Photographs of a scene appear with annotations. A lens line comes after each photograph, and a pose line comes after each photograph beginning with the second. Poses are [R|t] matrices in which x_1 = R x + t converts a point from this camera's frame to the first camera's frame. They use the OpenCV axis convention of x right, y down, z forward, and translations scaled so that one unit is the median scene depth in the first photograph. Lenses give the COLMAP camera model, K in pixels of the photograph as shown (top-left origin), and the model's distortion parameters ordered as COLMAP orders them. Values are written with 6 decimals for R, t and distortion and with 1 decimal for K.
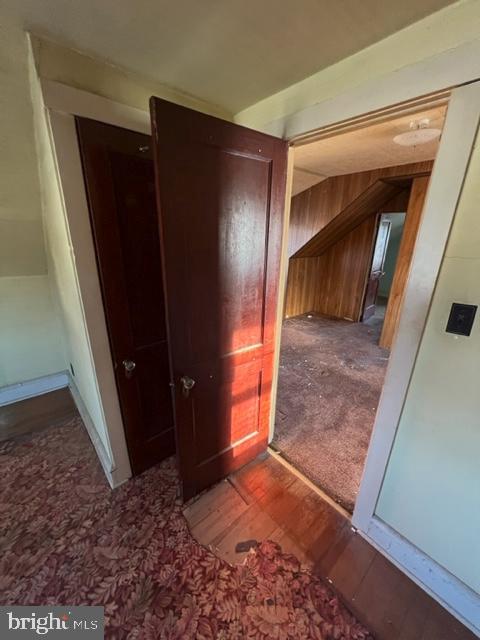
lens RADIAL K [[253.9, 0, 238.0], [0, 253.9, 321.3], [0, 0, 1]] dist [-0.000823, 0.000219]
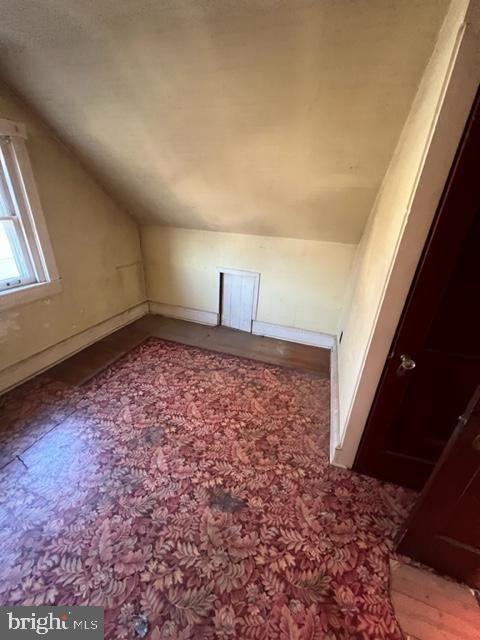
lens RADIAL K [[253.9, 0, 239.2], [0, 253.9, 321.6], [0, 0, 1]] dist [-0.000823, 0.000219]
pose [[0.506239, 0.364939, -0.781371, -0.118990], [-0.308624, 0.922709, 0.230998, 0.031724], [0.805278, 0.124210, 0.579740, 0.075820]]
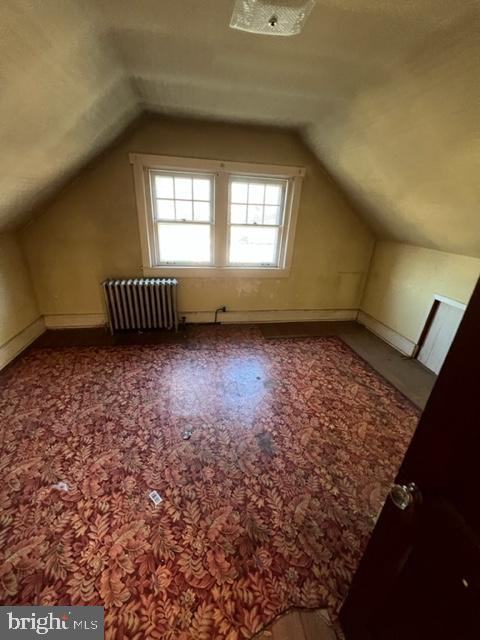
lens RADIAL K [[253.9, 0, 238.0], [0, 253.9, 321.3], [0, 0, 1]] dist [-0.000823, 0.000219]
pose [[-0.508558, 0.307164, -0.804375, 0.240739], [-0.330133, 0.793246, 0.511637, -0.158038], [0.795224, 0.525748, -0.302007, 0.673601]]
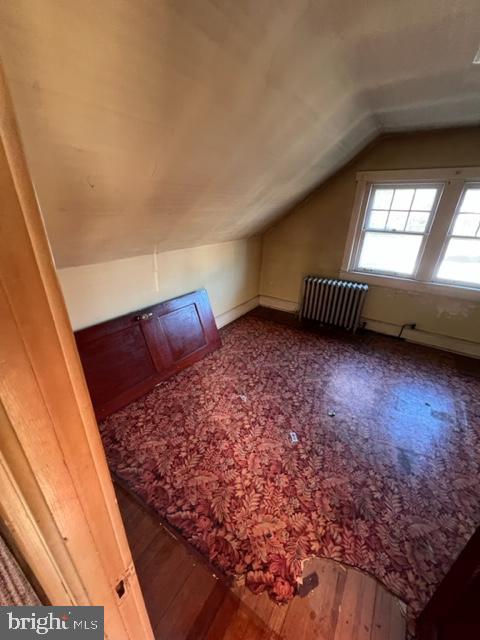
lens RADIAL K [[253.9, 0, 239.3], [0, 253.9, 320.1], [0, 0, 1]] dist [-0.000823, 0.000219]
pose [[-0.959409, 0.071525, -0.272797, 0.415586], [-0.132773, 0.738838, 0.660674, -0.287019], [0.248807, 0.670077, -0.699351, 0.936834]]
